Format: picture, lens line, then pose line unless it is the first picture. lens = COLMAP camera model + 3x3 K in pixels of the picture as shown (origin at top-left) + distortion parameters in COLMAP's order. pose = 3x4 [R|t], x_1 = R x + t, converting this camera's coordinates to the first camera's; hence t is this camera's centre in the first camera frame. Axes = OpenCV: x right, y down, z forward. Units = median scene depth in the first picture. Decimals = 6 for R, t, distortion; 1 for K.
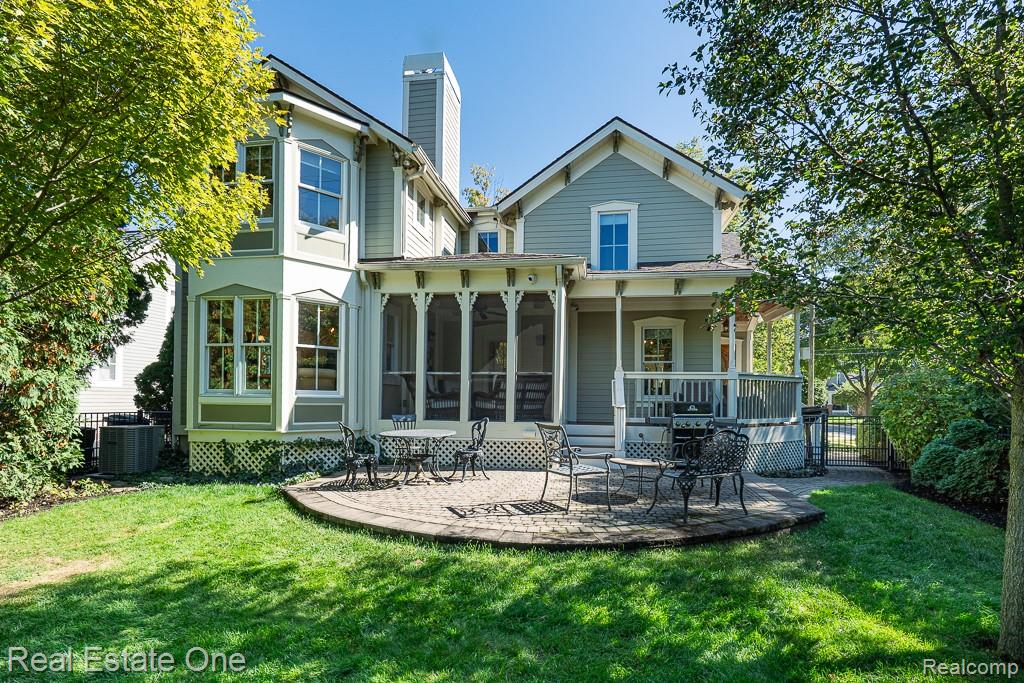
lens RADIAL K [[499.5, 0, 511.7], [0, 499.5, 394.7], [0, 0, 1]] dist [0.000202, -0.000032]
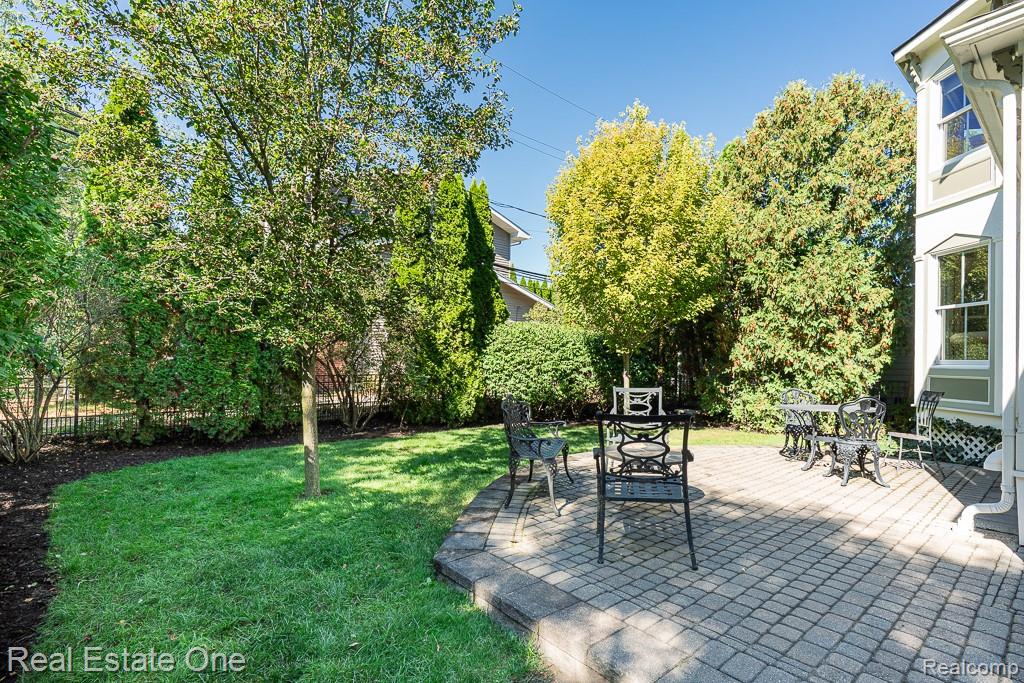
lens RADIAL K [[482.0, 0, 511.4], [0, 482.0, 362.4], [0, 0, 1]] dist [-0.000088, -0.000012]
pose [[-0.651331, -0.016695, -0.758610, 0.674877], [-0.017535, 0.999822, -0.006948, 0.012837], [0.758591, 0.008777, -0.651508, 0.973659]]
